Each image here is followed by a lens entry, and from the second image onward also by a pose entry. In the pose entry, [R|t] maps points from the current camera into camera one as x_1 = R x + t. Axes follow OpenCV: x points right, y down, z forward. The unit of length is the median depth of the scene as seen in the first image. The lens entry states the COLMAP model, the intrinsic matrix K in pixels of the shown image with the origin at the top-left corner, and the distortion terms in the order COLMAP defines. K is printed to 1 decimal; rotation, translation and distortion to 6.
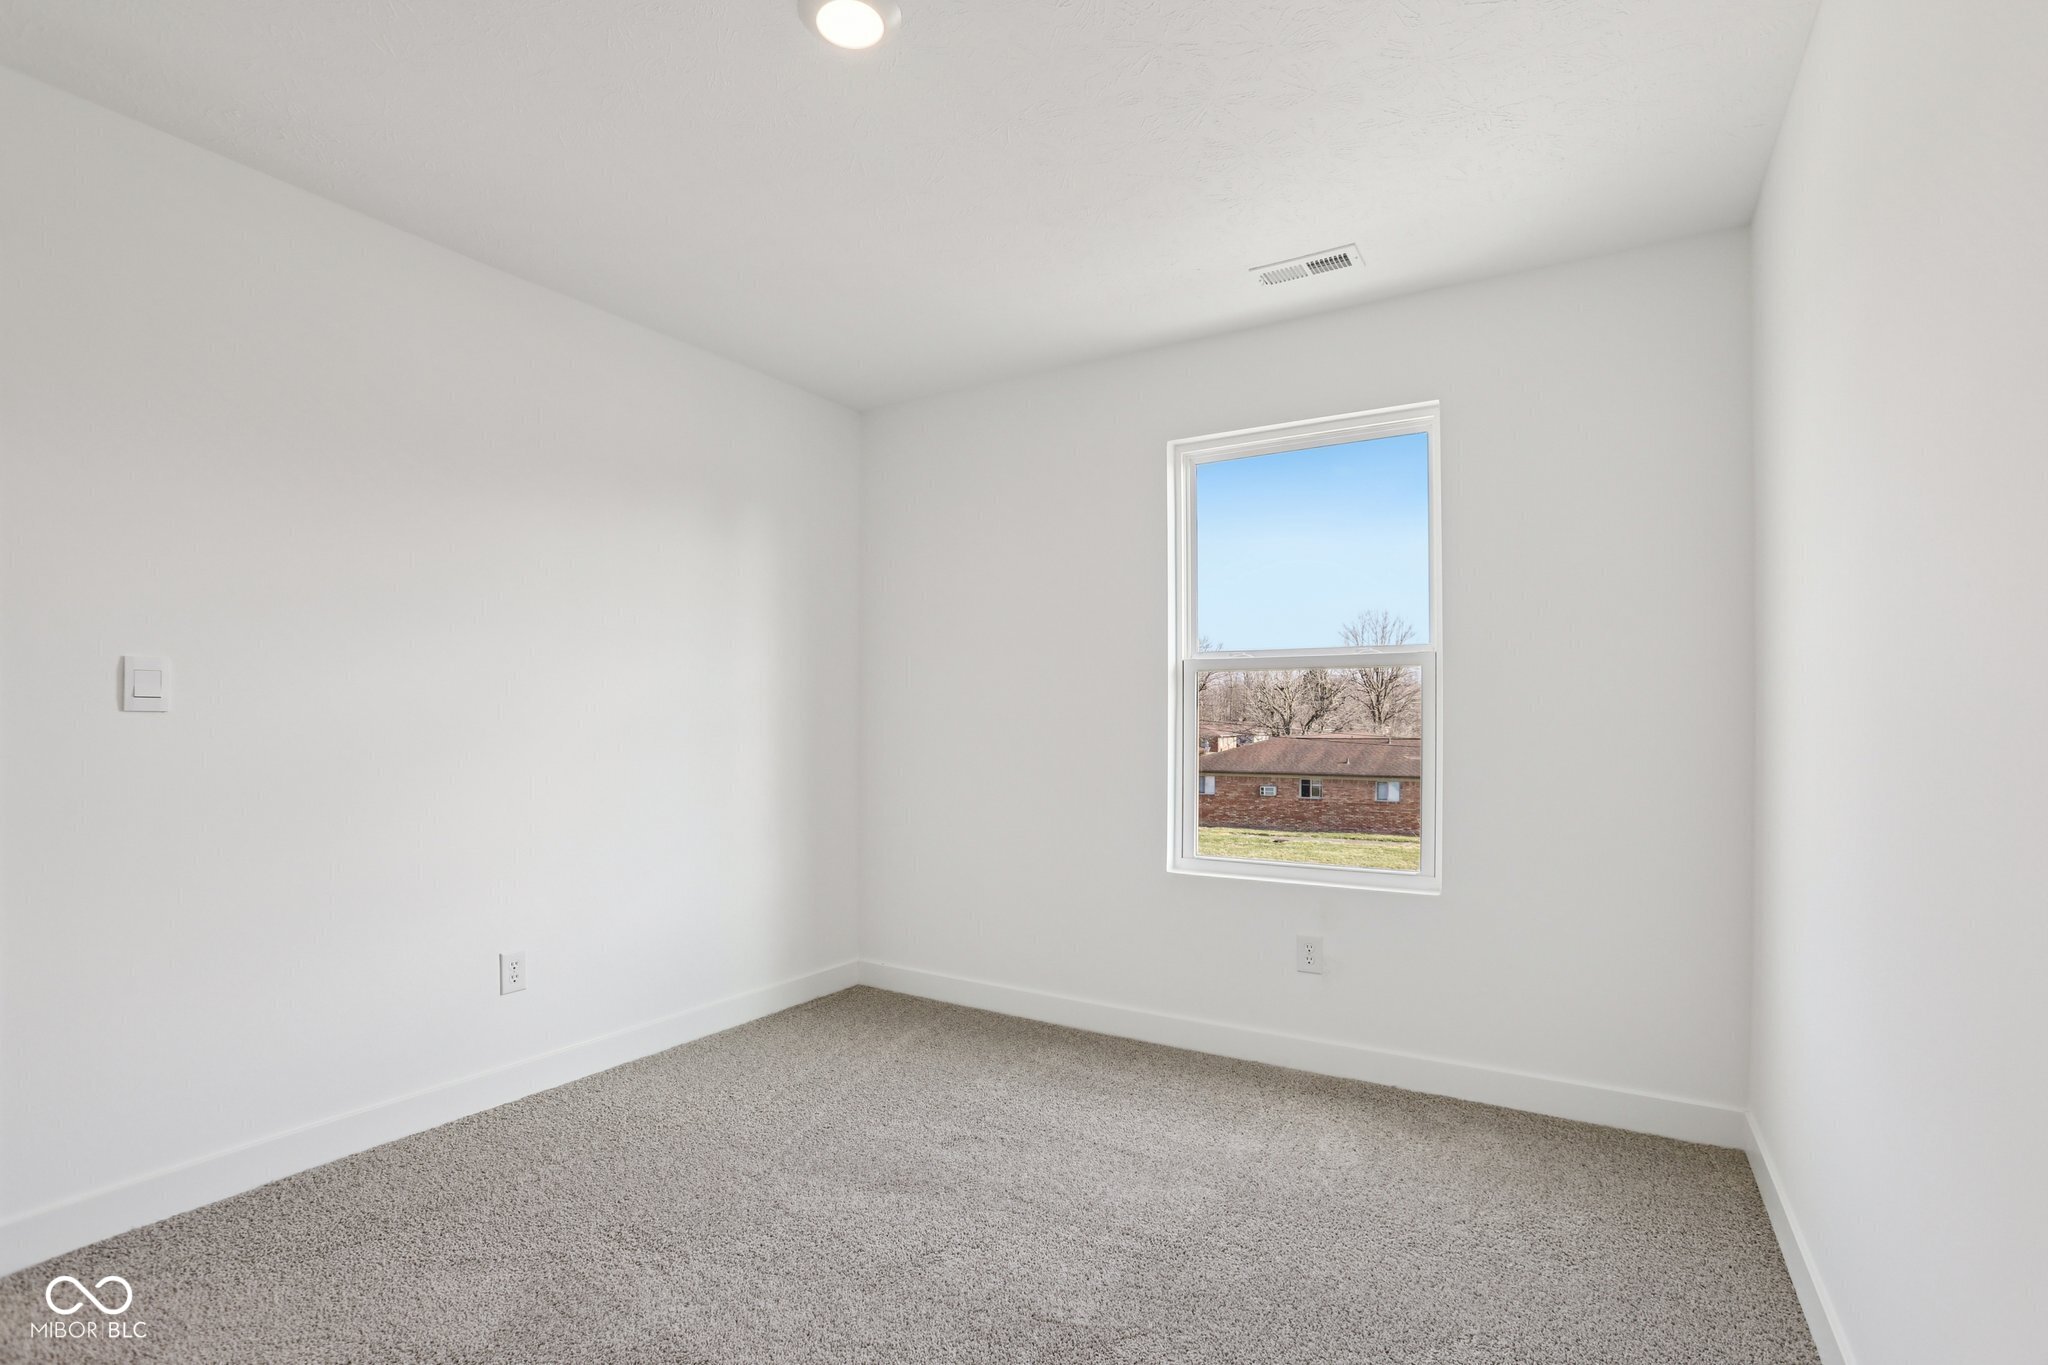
lens RADIAL K [[964.7, 0, 1007.4], [0, 964.7, 718.1], [0, 0, 1]] dist [-0.017903, 0.000670]
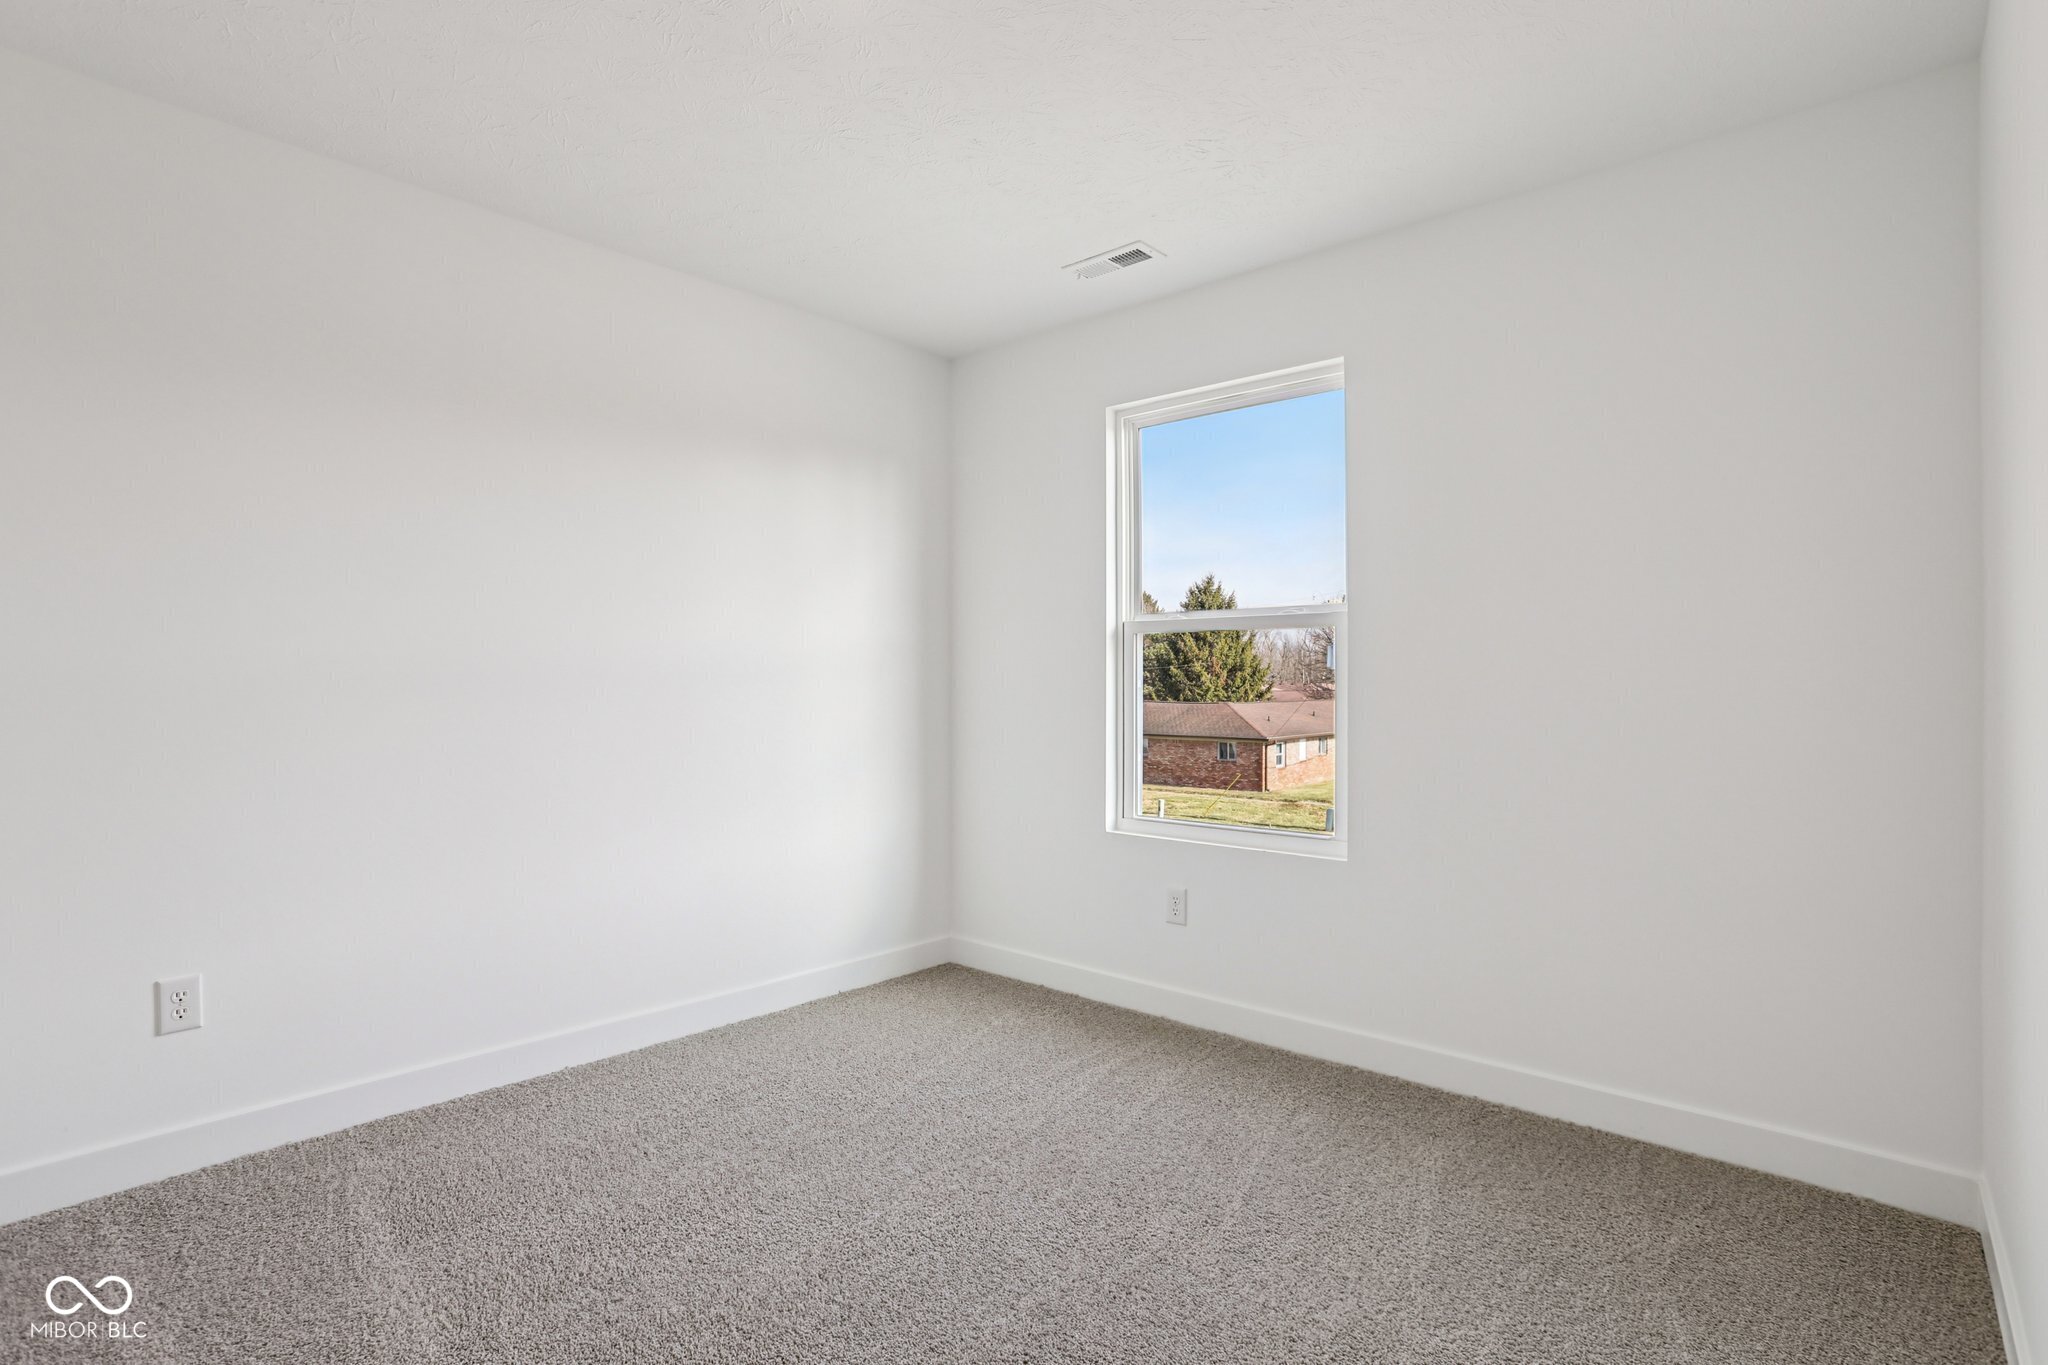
lens RADIAL K [[1099.3, 0, 973.5], [0, 1099.3, 669.7], [0, 0, 1]] dist [-0.006565, -0.000209]
pose [[0.975040, 0.002536, -0.222013, 0.286612], [-0.005418, 0.999909, -0.012375, 0.005115], [0.221961, 0.013269, 0.974965, -0.159134]]
